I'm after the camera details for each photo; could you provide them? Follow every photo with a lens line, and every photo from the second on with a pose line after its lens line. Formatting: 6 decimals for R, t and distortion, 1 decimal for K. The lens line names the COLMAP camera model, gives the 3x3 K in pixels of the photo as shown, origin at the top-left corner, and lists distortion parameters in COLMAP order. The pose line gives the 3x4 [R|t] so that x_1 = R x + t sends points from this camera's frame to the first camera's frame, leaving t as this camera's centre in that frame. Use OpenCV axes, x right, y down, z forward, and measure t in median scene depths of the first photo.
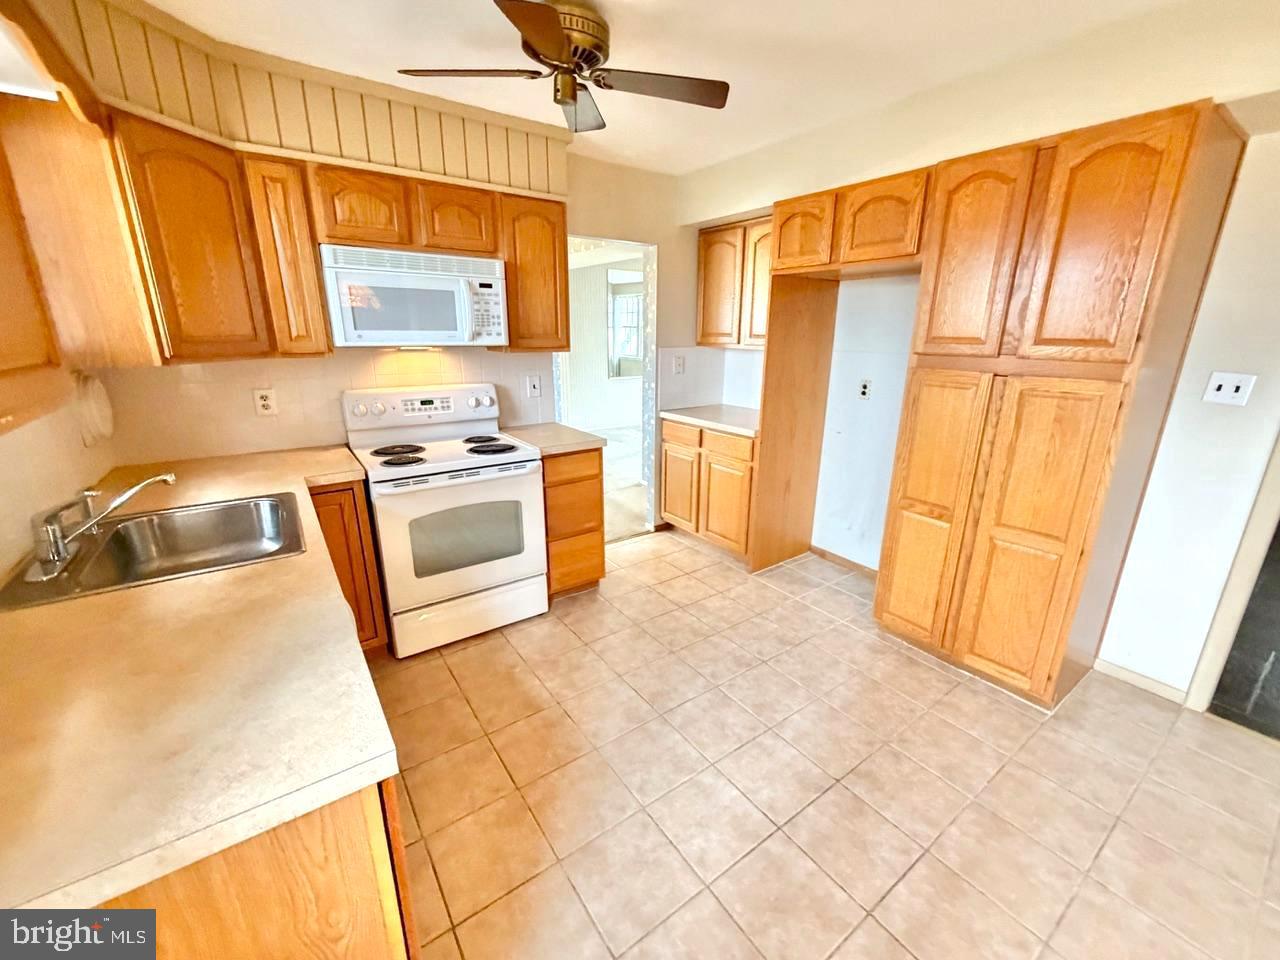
lens RADIAL K [[513.8, 0, 638.9], [0, 513.8, 478.8], [0, 0, 1]] dist [-0.000221, -0.000388]
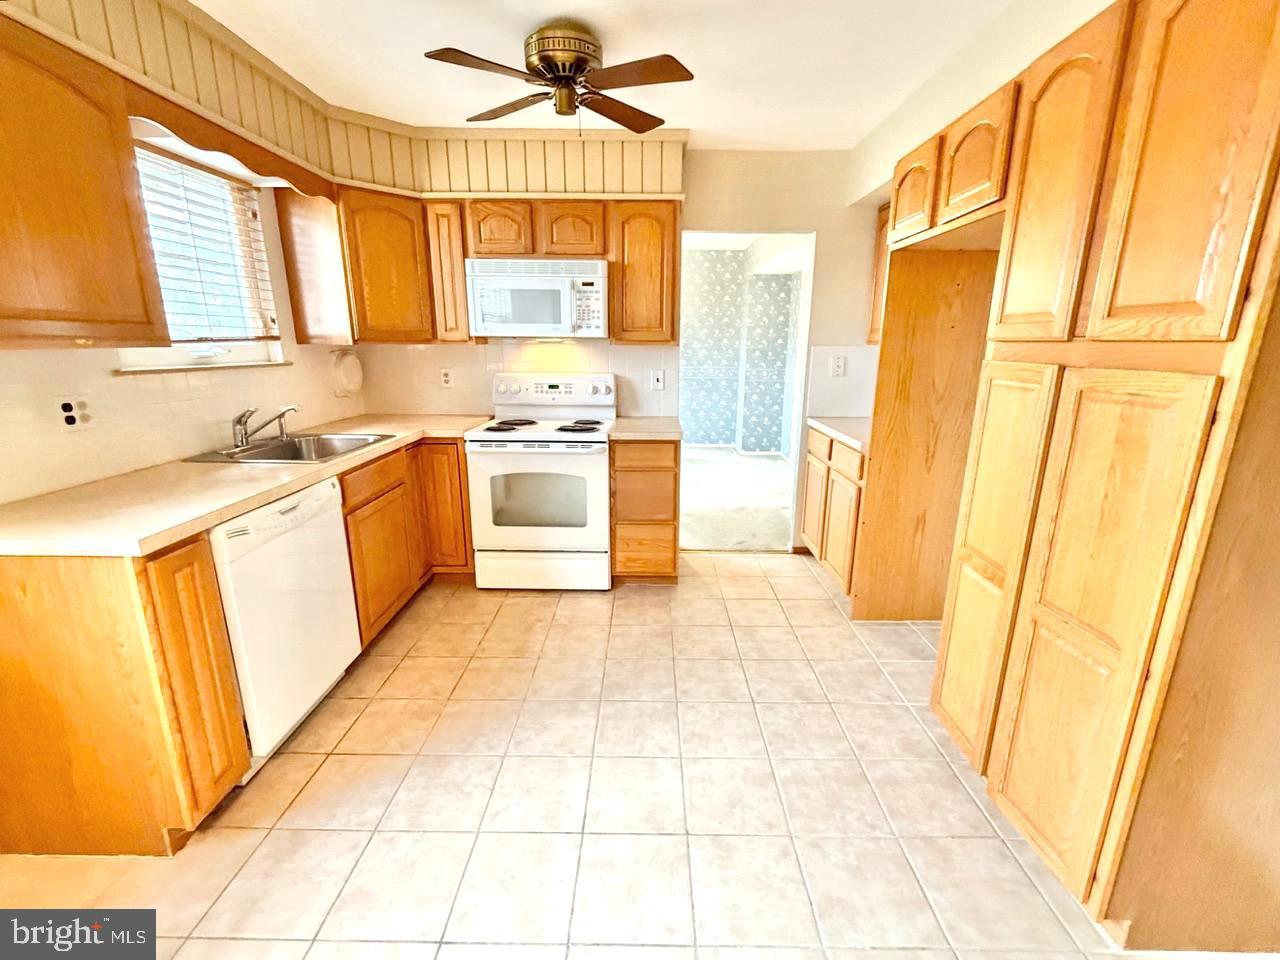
lens RADIAL K [[539.4, 0, 644.5], [0, 539.4, 476.9], [0, 0, 1]] dist [-0.001049, 0.000293]
pose [[0.814183, 0.140657, -0.563313, 0.529671], [-0.163540, 0.986487, 0.009950, 0.009068], [0.557100, 0.084022, 0.826184, 0.128033]]
